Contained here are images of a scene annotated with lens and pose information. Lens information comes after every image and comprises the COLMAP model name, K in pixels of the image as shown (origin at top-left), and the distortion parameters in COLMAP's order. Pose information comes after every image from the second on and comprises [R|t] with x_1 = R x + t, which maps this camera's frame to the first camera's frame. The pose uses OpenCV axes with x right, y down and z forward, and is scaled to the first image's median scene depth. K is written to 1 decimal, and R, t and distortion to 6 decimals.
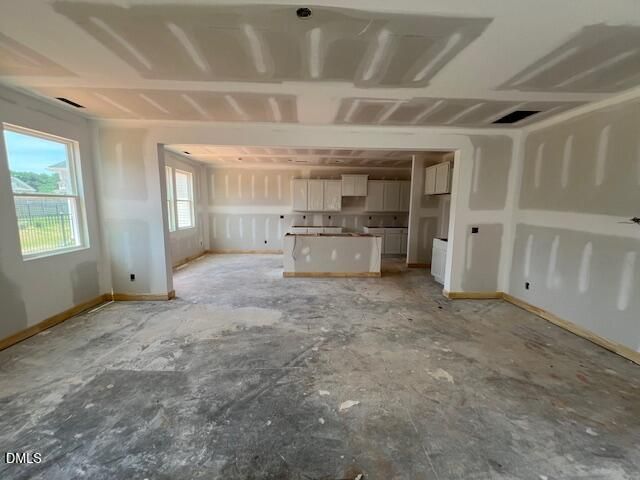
lens RADIAL K [[258.2, 0, 316.0], [0, 258.2, 240.2], [0, 0, 1]] dist [0.004435, -0.001424]
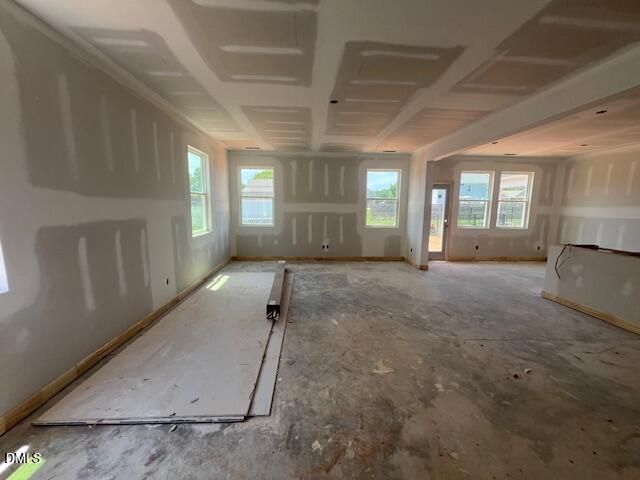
lens RADIAL K [[258.2, 0, 321.0], [0, 258.2, 241.7], [0, 0, 1]] dist [0.004435, -0.001424]
pose [[0.008919, 0.130156, -0.991453, 1.114945], [-0.147840, 0.980768, 0.127424, -0.031663], [0.988971, 0.145440, 0.027990, 0.538631]]
